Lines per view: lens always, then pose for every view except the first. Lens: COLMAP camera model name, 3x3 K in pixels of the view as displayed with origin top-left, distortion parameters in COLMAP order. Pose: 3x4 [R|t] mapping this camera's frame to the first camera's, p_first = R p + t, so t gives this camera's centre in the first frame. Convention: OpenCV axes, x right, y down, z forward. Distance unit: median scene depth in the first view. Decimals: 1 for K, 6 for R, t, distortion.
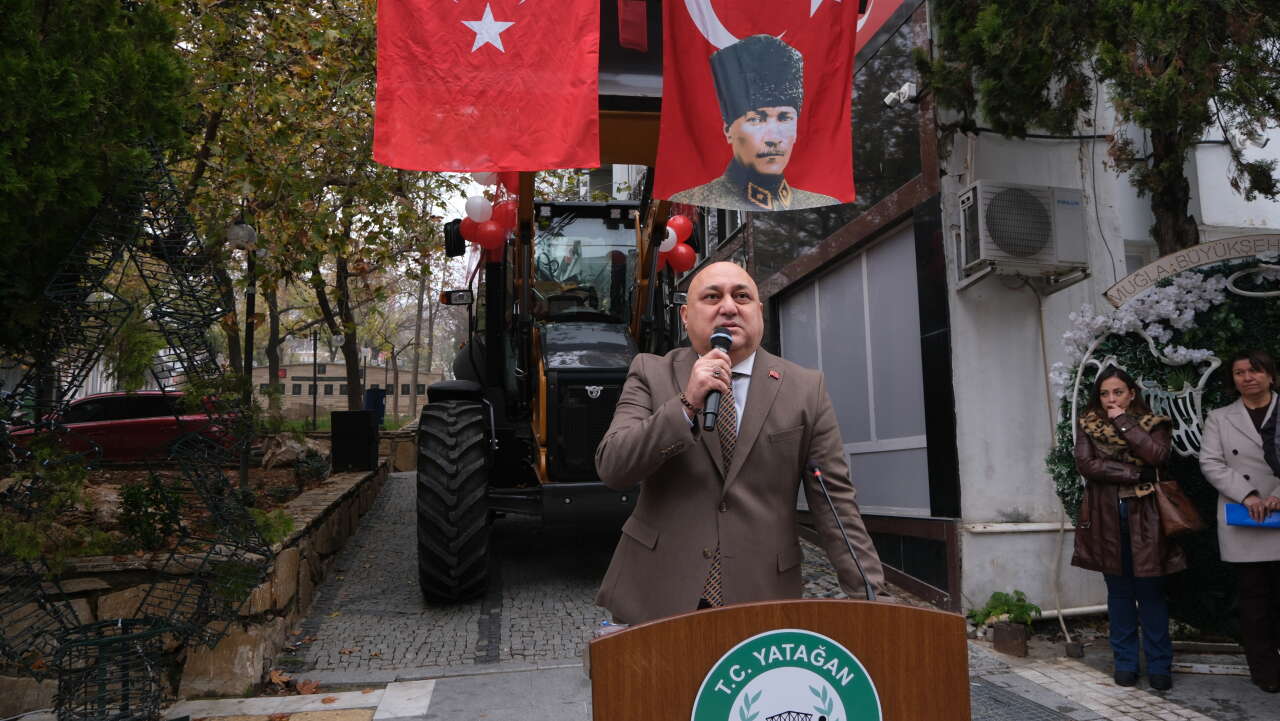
lens RADIAL K [[897.8, 0, 641.9], [0, 897.8, 328.3], [0, 0, 1]] dist [0.000129, -0.001124]
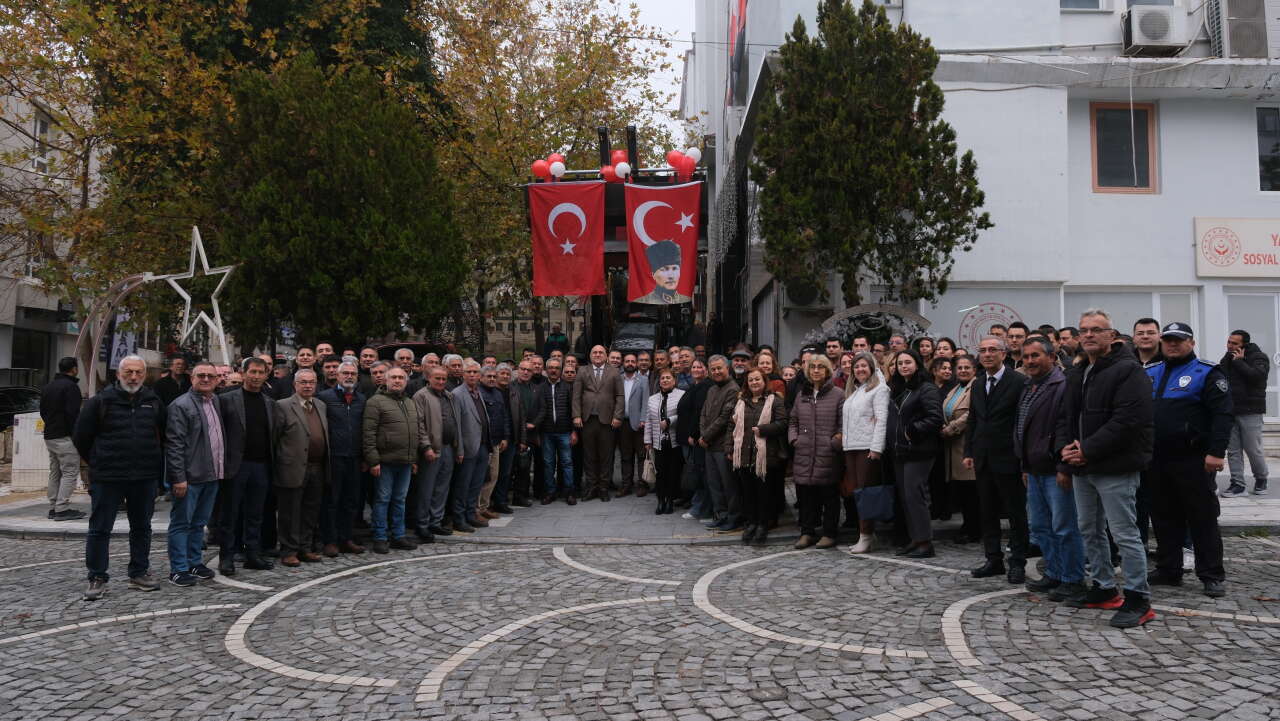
lens RADIAL K [[897.8, 0, 641.9], [0, 897.8, 328.3], [0, 0, 1]] dist [0.000129, -0.001124]
pose [[0.980300, -0.012264, -0.197132, 0.562545], [0.021853, 0.998677, 0.046540, -0.170537], [0.196301, -0.049931, 0.979272, -1.624280]]
